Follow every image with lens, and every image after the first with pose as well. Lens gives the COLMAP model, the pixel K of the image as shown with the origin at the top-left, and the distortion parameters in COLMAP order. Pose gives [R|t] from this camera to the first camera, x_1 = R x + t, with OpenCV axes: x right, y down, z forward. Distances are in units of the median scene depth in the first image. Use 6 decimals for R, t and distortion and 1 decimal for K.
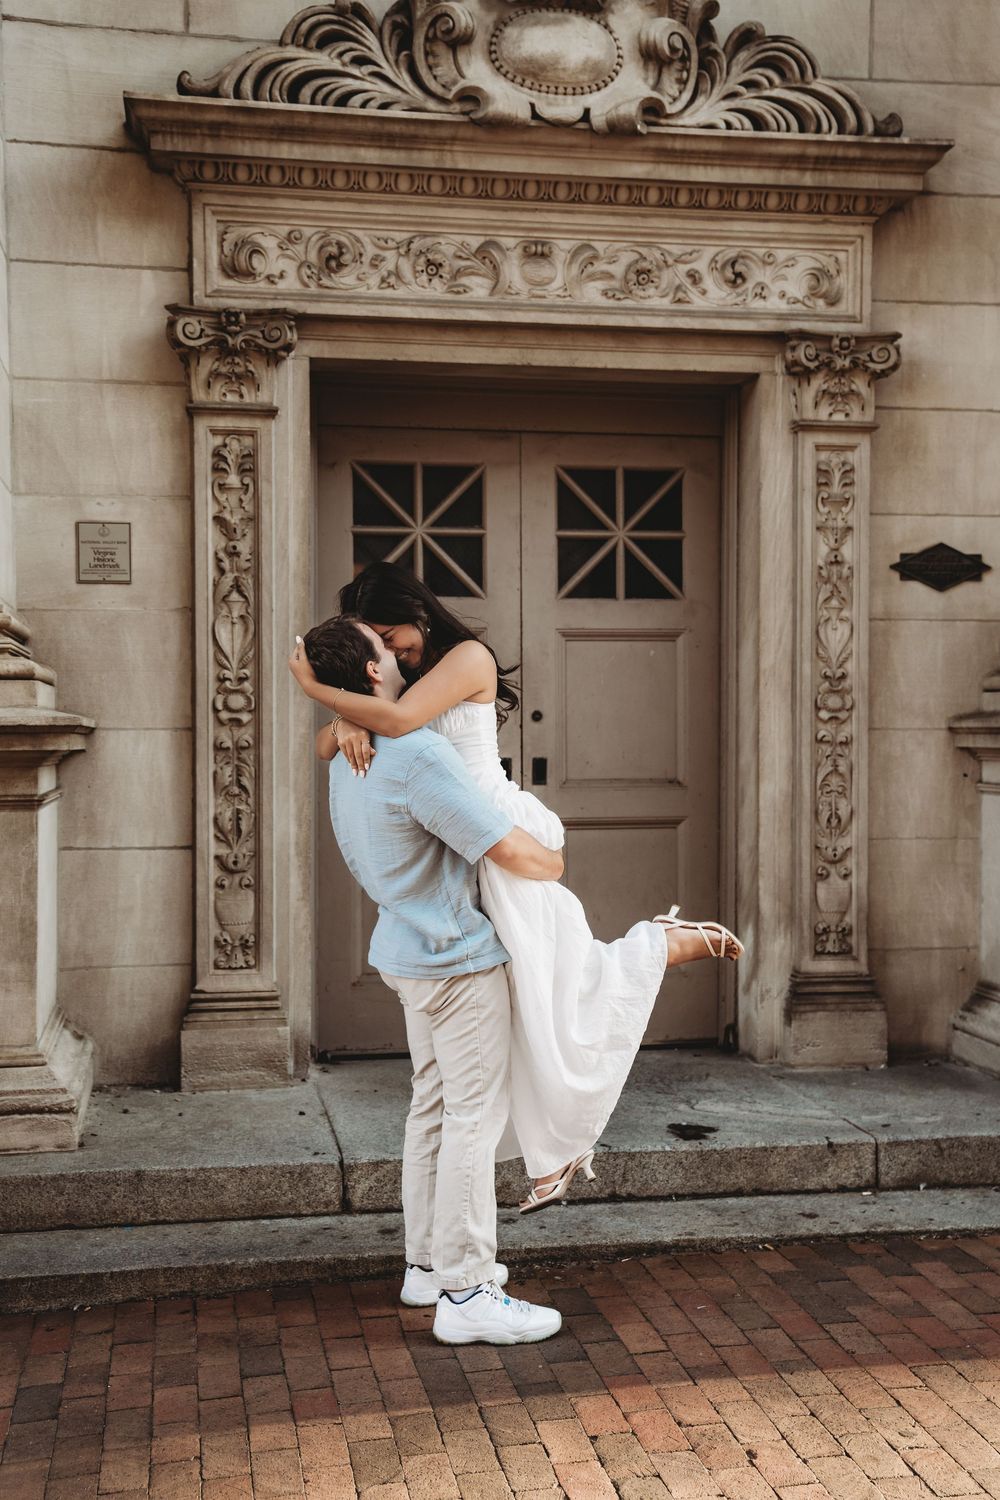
lens RADIAL K [[1809.3, 0, 500.6], [0, 1809.3, 757.0], [0, 0, 1]] dist [0.123328, 0.000000]
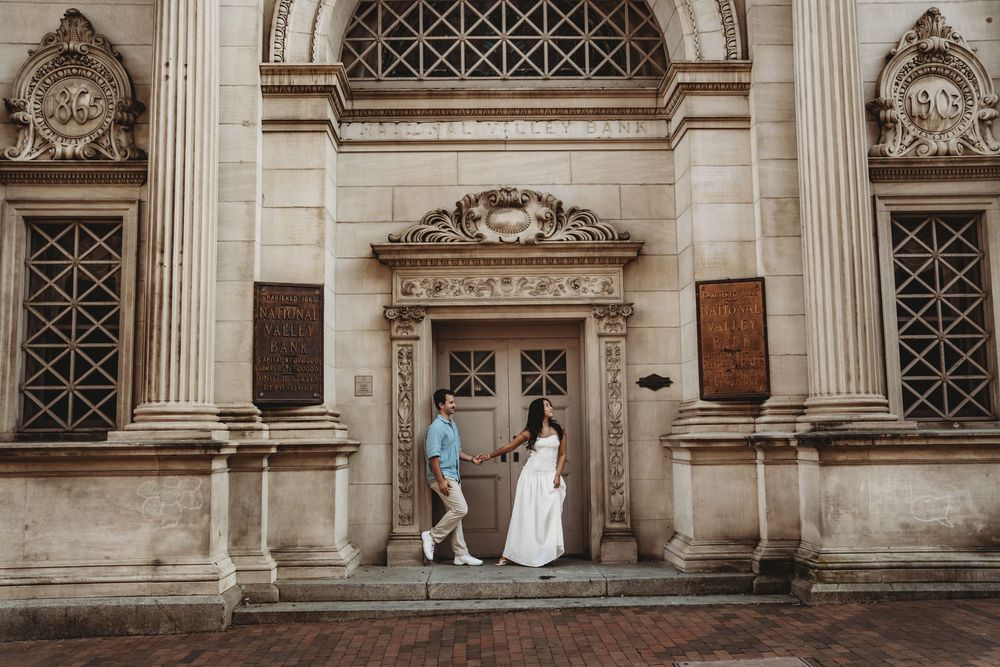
lens RADIAL K [[929.9, 0, 501.3], [0, 929.9, 330.9], [0, 0, 1]] dist [-0.044602, 0.000000]
pose [[0.987958, -0.032326, -0.151311, 0.245098], [0.012240, 0.991196, -0.131835, 0.003908], [0.154240, 0.128396, 0.979655, -0.491339]]
